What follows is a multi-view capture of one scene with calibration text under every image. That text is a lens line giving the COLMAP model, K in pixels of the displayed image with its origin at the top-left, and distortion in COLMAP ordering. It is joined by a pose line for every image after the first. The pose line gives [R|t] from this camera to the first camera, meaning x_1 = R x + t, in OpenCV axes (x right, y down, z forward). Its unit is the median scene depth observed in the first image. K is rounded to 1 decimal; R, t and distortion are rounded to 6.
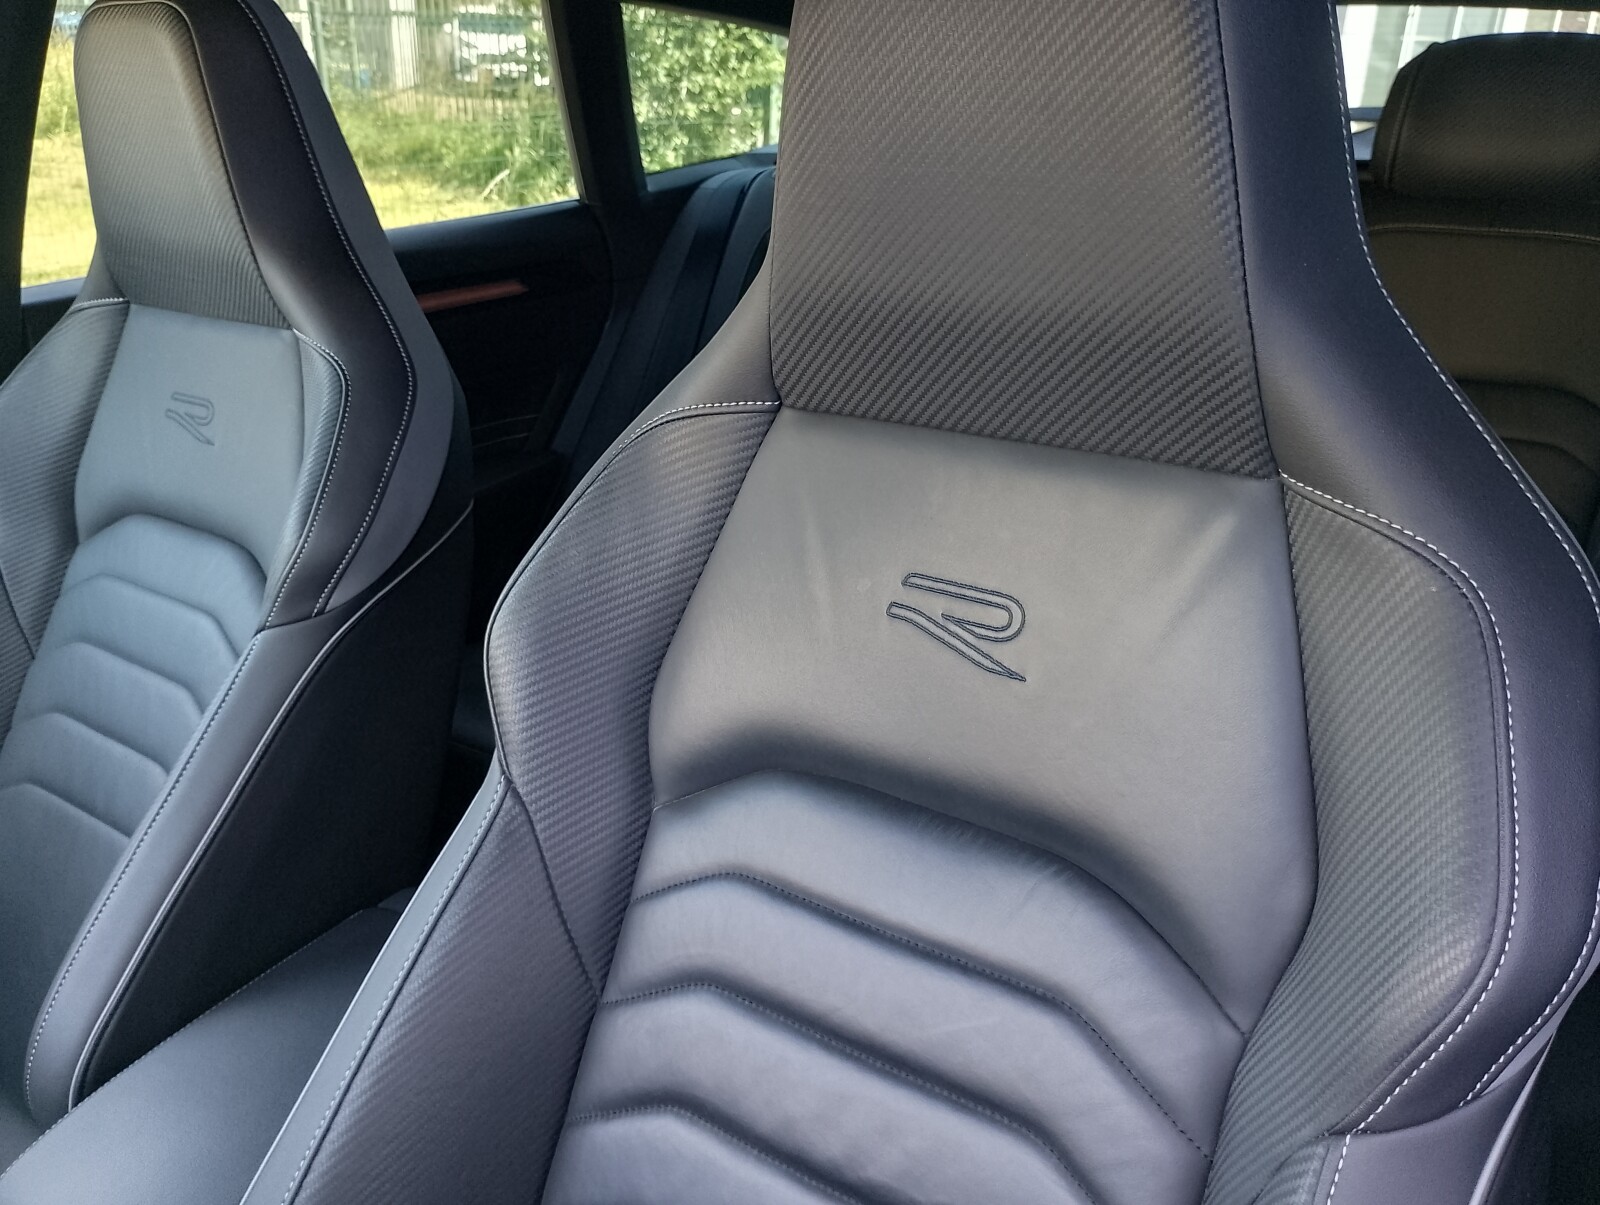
lens RADIAL K [[1360.1, 0, 804.2], [0, 1360.1, 579.7], [0, 0, 1]] dist [0.078784, -0.131643]
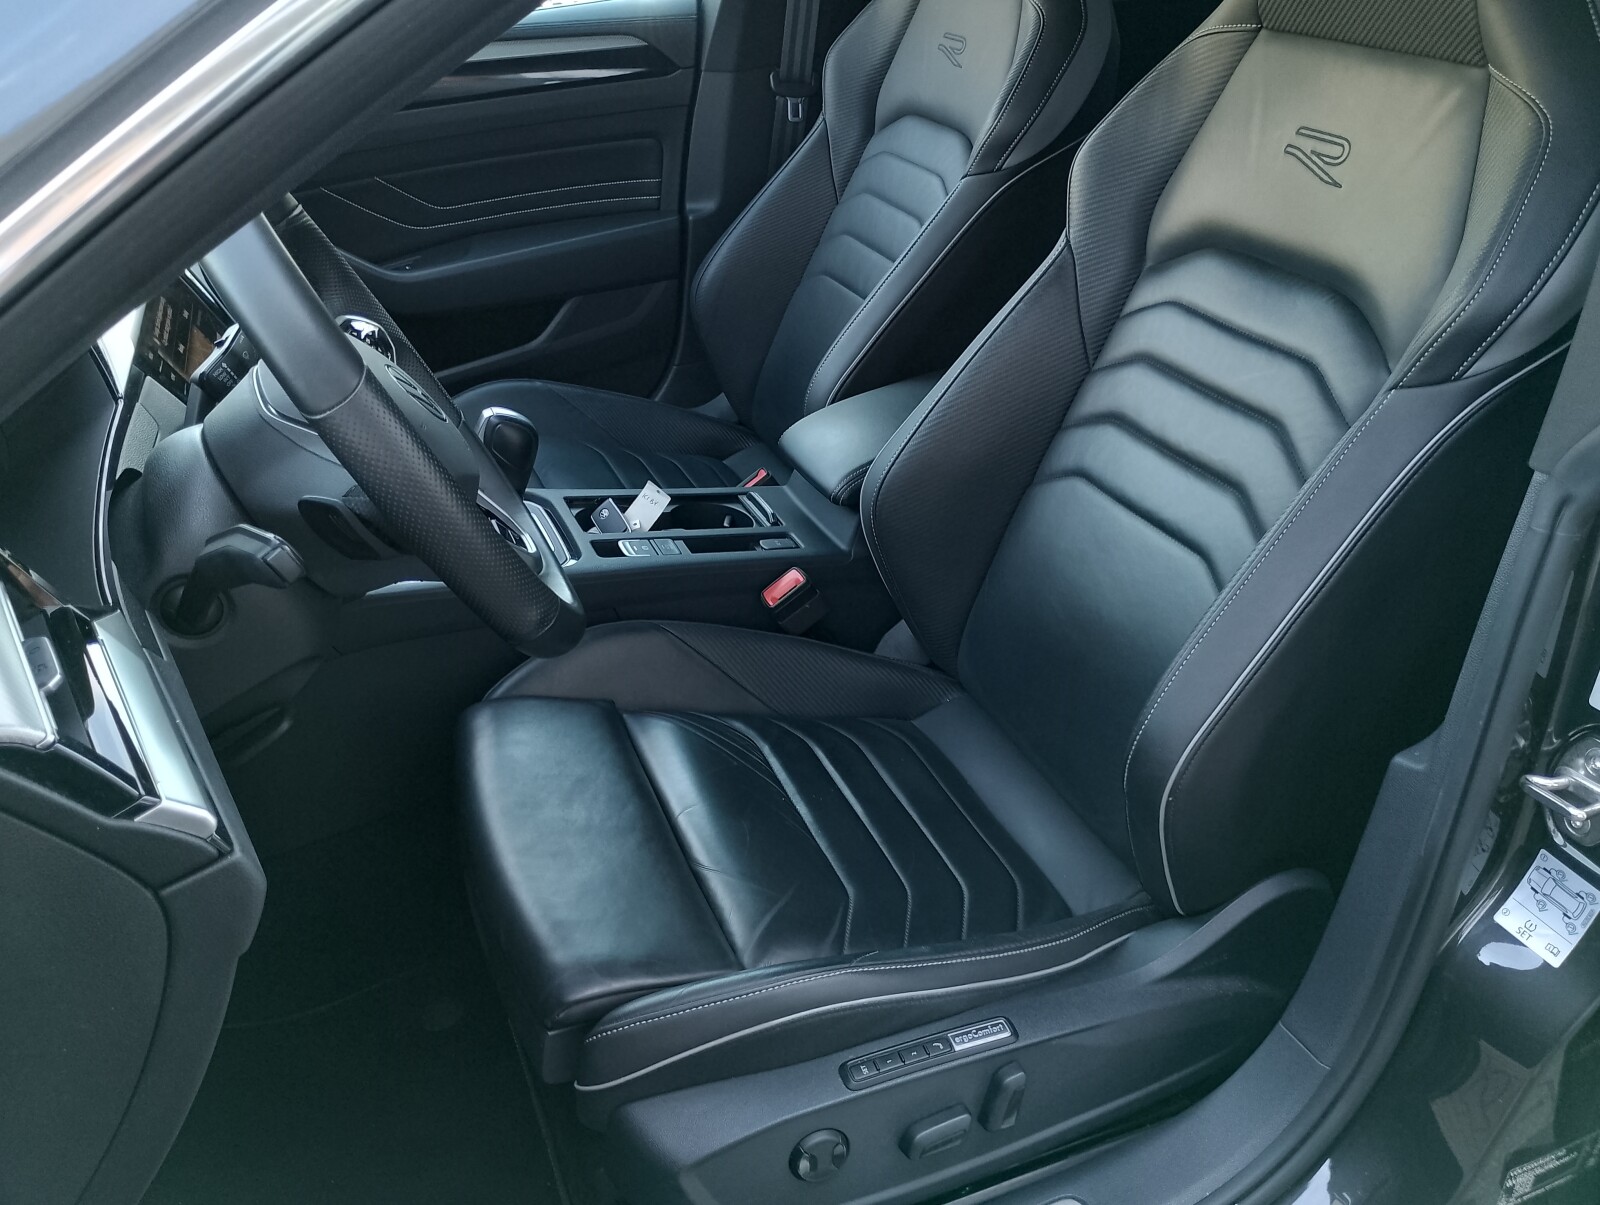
lens RADIAL K [[1360.1, 0, 804.2], [0, 1360.1, 579.7], [0, 0, 1]] dist [0.078784, -0.131643]
pose [[0.860549, 0.237718, -0.450495, 0.435448], [-0.152035, 0.963977, 0.218250, 0.251536], [0.486149, -0.119324, 0.865691, -0.853983]]
